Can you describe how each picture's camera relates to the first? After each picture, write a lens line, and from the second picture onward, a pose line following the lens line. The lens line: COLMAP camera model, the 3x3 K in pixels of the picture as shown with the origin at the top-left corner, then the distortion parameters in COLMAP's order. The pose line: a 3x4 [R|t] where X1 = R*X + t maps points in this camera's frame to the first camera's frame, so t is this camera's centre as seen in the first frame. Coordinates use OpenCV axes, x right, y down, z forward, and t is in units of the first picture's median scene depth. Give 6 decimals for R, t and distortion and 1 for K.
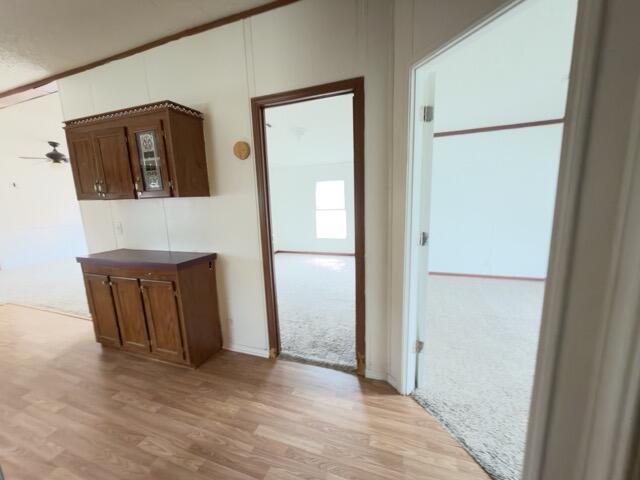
lens RADIAL K [[254.5, 0, 320.0], [0, 254.5, 240.0], [0, 0, 1]] dist [0.000589, 0.000096]
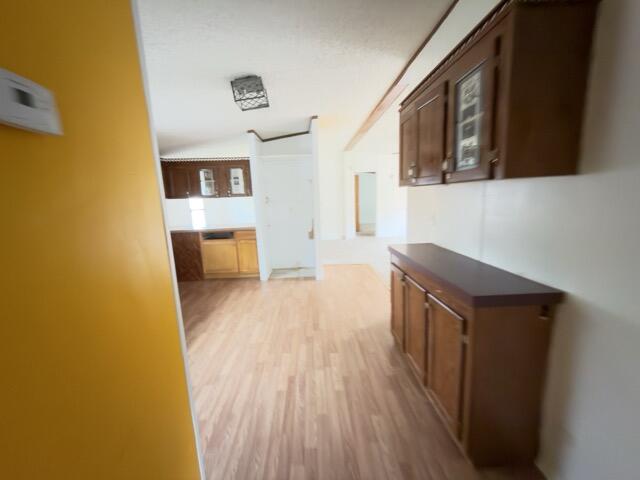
lens RADIAL K [[254.5, 0, 320.0], [0, 254.5, 240.0], [0, 0, 1]] dist [0.000589, 0.000096]
pose [[0.378957, 0.171726, -0.909342, -0.174969], [-0.119061, 0.983513, 0.136116, -0.063318], [0.917723, 0.056685, 0.393155, 0.409198]]
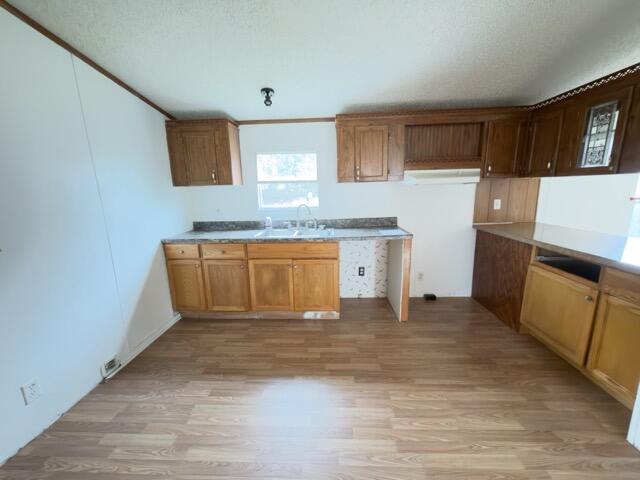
lens RADIAL K [[254.5, 0, 320.0], [0, 254.5, 240.0], [0, 0, 1]] dist [0.000589, 0.000096]
pose [[-0.953674, 0.112396, -0.279057, -1.329502], [0.007695, 0.936398, 0.350855, -0.118497], [0.300743, 0.332454, -0.893884, 0.992589]]
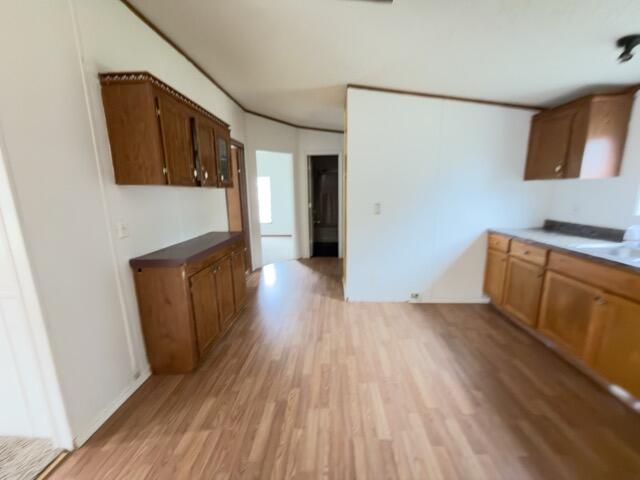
lens RADIAL K [[254.5, 0, 320.0], [0, 254.5, 240.0], [0, 0, 1]] dist [0.000589, 0.000096]
pose [[-0.288829, -0.140390, 0.947031, -2.020502], [0.177833, 0.964108, 0.197157, -0.075467], [-0.940720, 0.225358, -0.253497, 0.904392]]
